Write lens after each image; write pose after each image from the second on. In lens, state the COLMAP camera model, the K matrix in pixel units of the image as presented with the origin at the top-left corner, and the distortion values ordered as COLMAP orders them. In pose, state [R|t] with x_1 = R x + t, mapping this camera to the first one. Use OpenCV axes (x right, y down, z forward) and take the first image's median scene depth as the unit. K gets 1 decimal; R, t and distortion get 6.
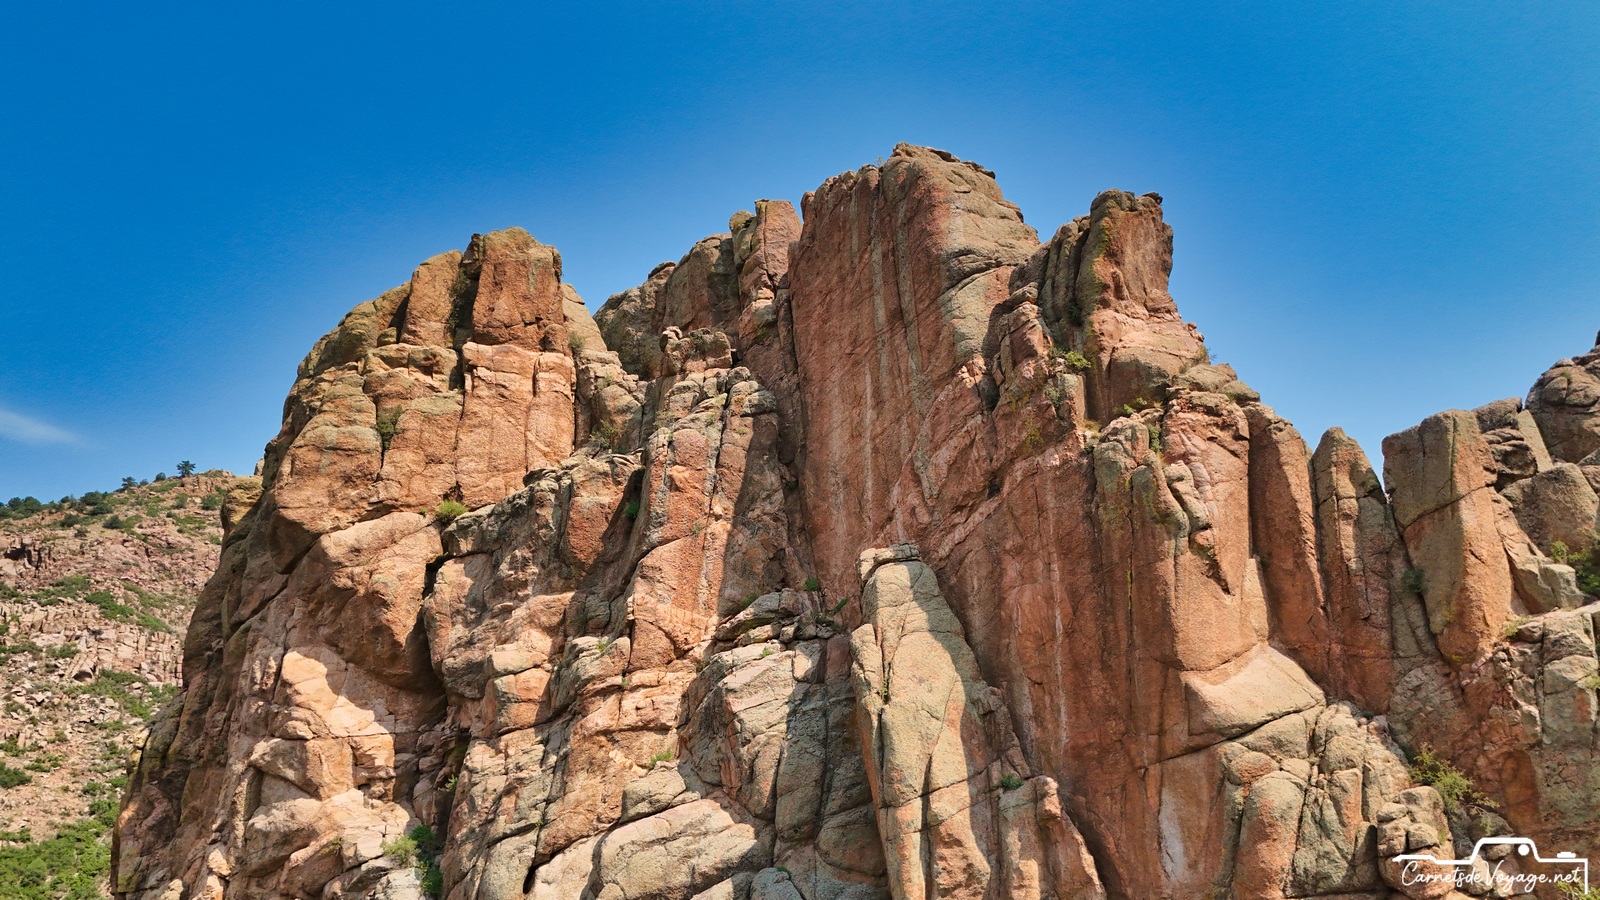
lens RADIAL K [[1176.8, 0, 801.2], [0, 1176.8, 454.0], [0, 0, 1]] dist [0.079247, -0.079338]
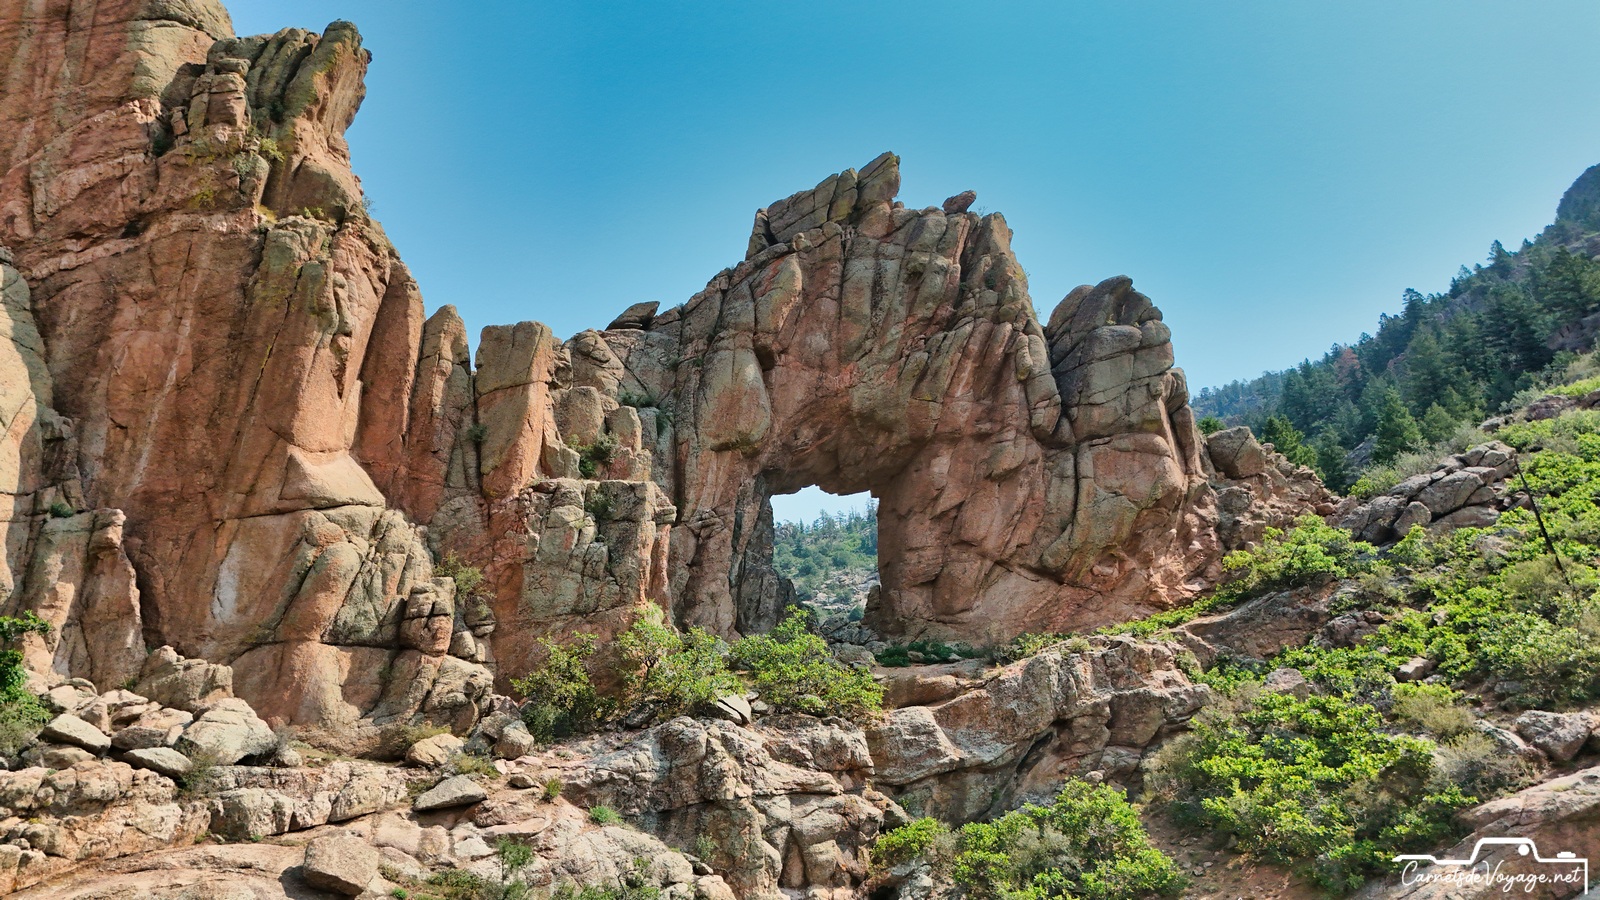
lens RADIAL K [[1176.8, 0, 801.2], [0, 1176.8, 454.0], [0, 0, 1]] dist [0.079247, -0.079338]
pose [[0.569130, 0.300268, 0.765461, -0.238227], [-0.290200, 0.944381, -0.154686, 0.213171], [-0.769334, -0.134100, 0.624613, -0.049894]]
